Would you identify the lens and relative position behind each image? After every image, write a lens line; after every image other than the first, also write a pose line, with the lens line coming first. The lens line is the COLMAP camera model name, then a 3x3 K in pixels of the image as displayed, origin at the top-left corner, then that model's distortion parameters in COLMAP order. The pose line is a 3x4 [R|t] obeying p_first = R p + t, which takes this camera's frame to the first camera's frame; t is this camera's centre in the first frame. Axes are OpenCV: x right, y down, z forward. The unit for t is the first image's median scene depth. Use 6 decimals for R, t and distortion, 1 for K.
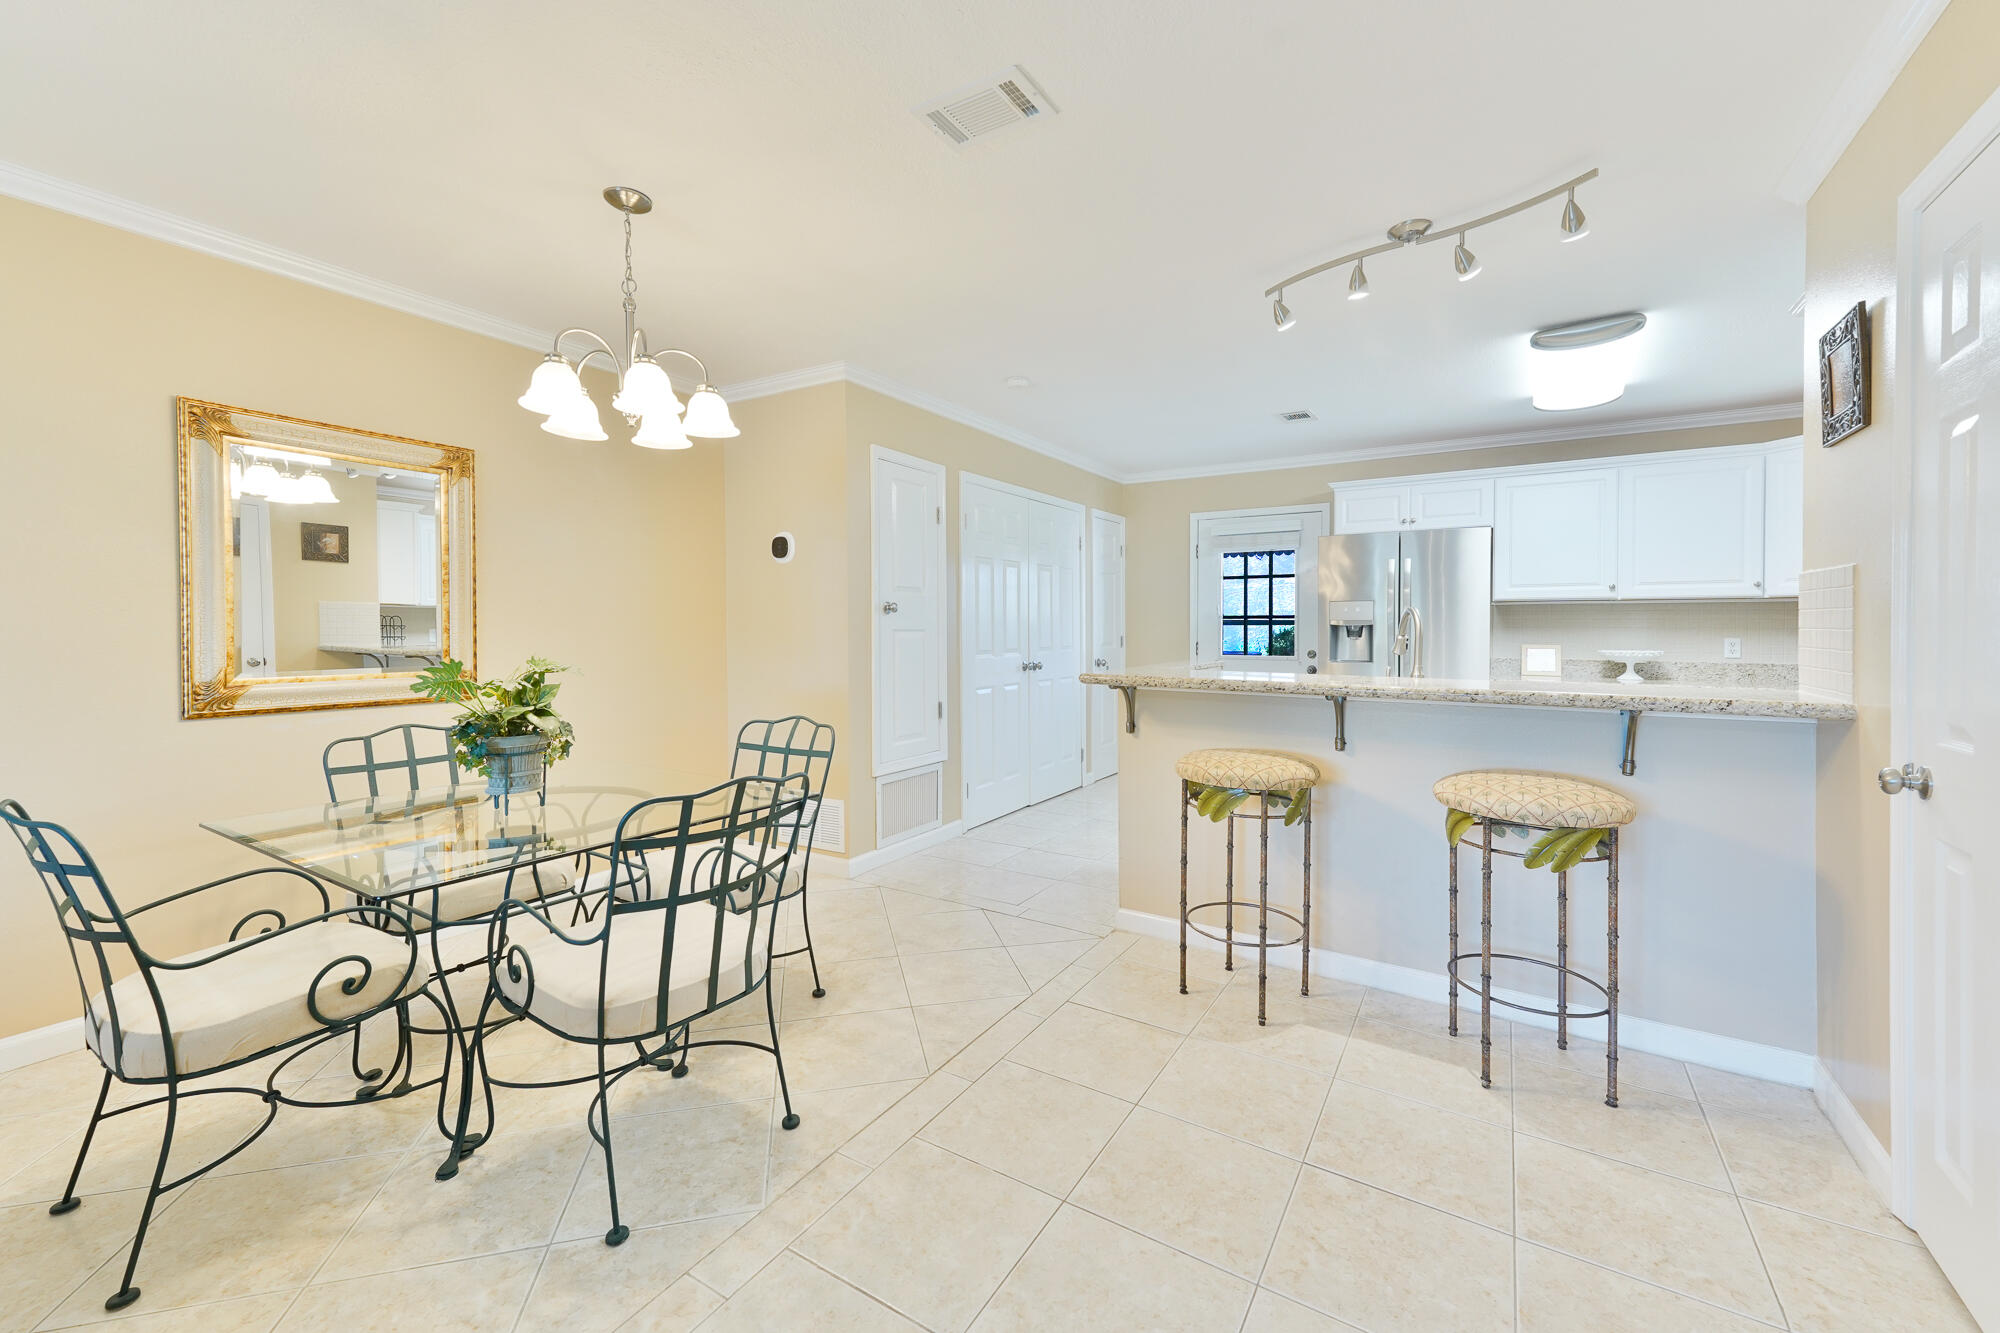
lens RADIAL K [[826.8, 0, 1000.0], [0, 826.8, 633.3], [0, 0, 1]] dist [0.032393, -0.000034]
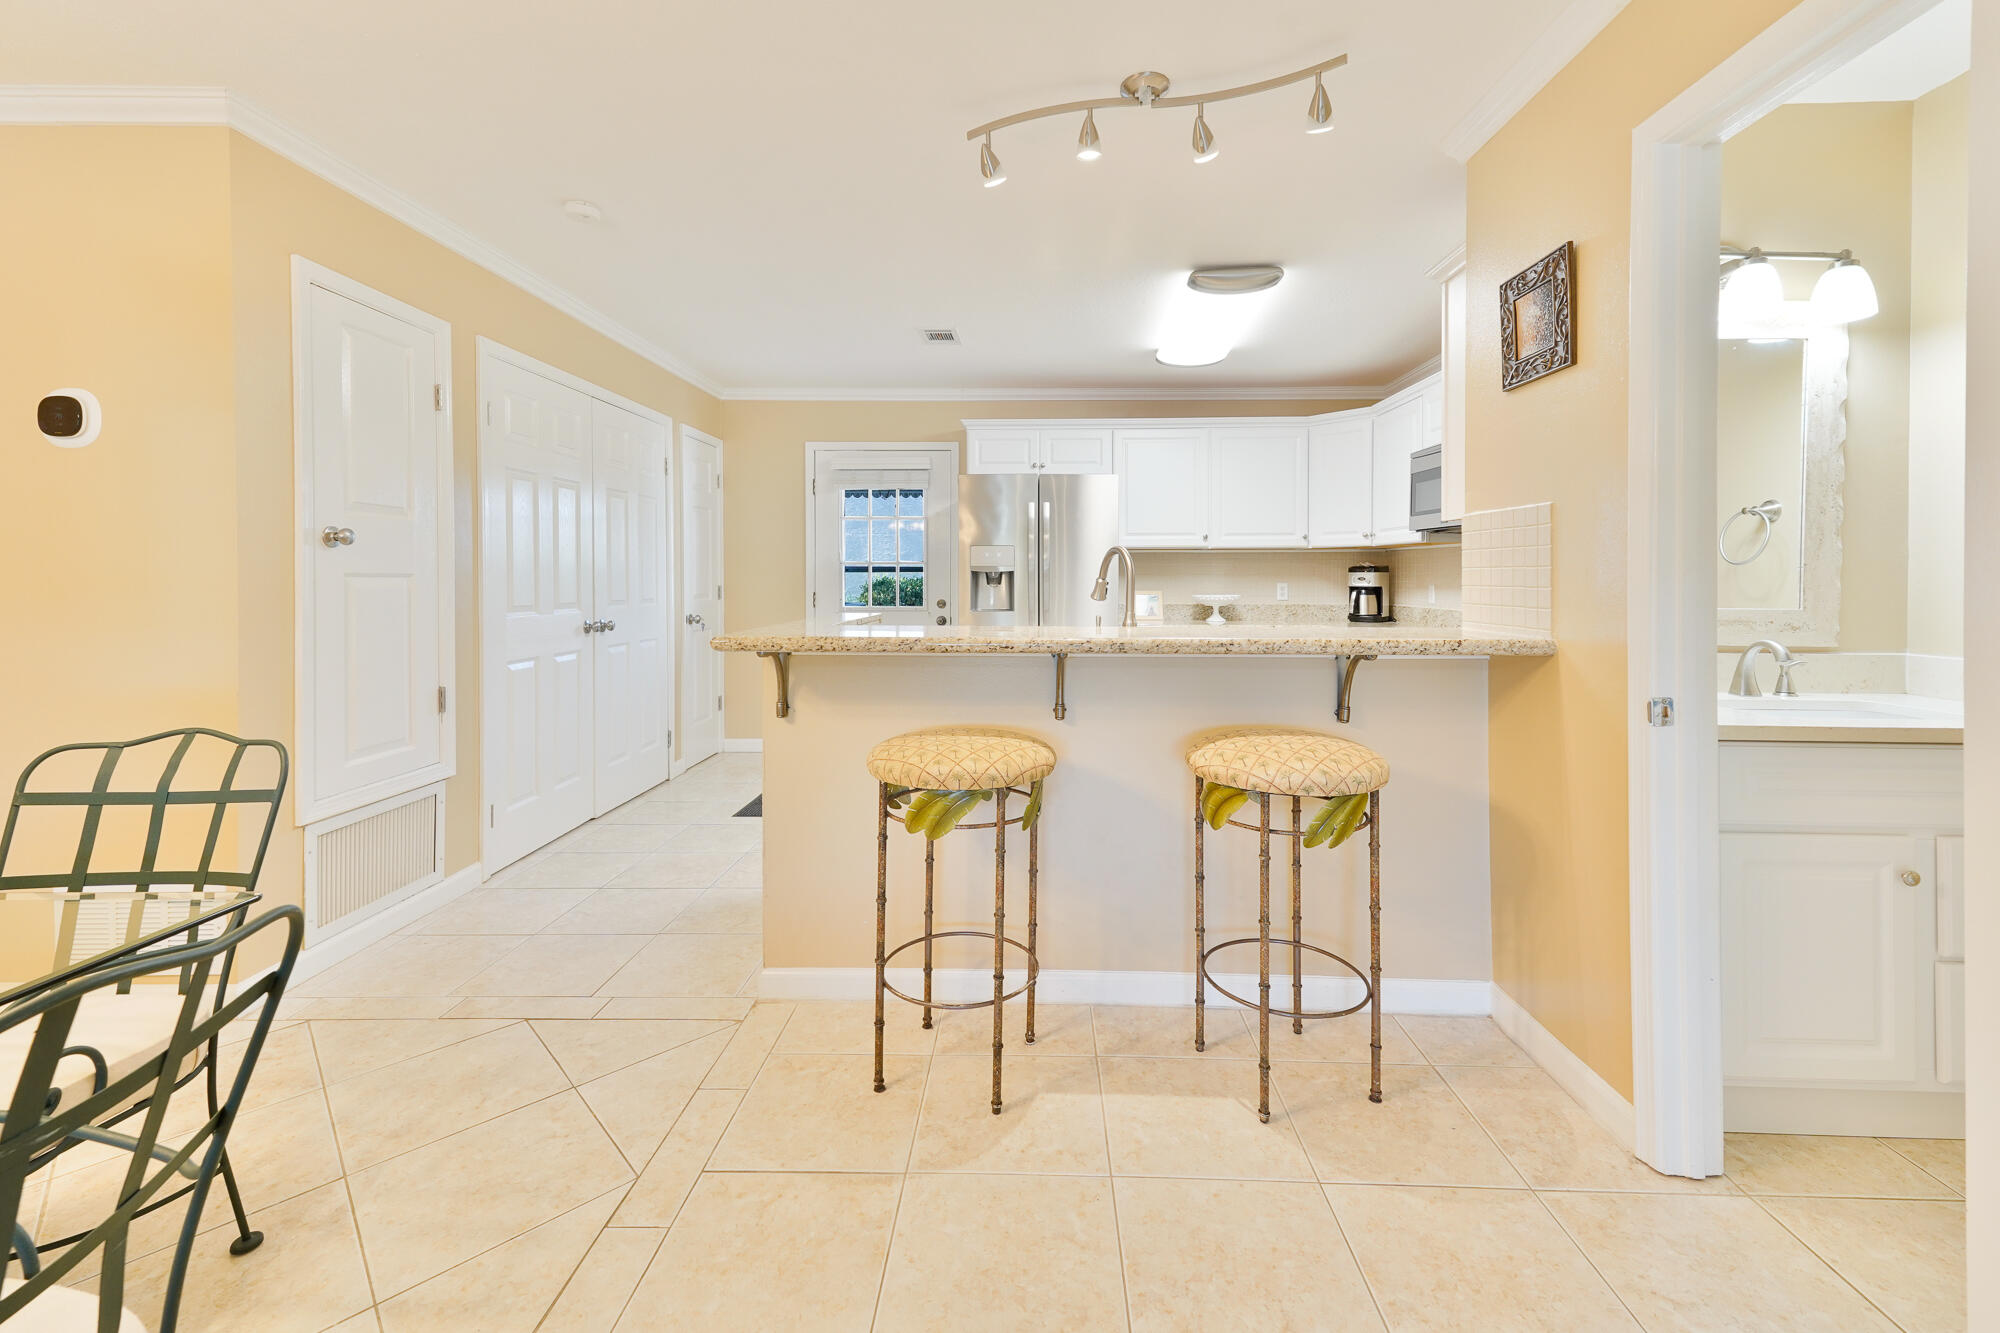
lens RADIAL K [[832.5, 0, 1044.1], [0, 832.5, 579.8], [0, 0, 1]] dist [0.038314, -0.010562]
pose [[0.851442, -0.001739, 0.524446, -0.026190], [0.005579, 0.999968, -0.005742, 0.007838], [-0.524419, 0.007815, 0.851425, 0.266239]]
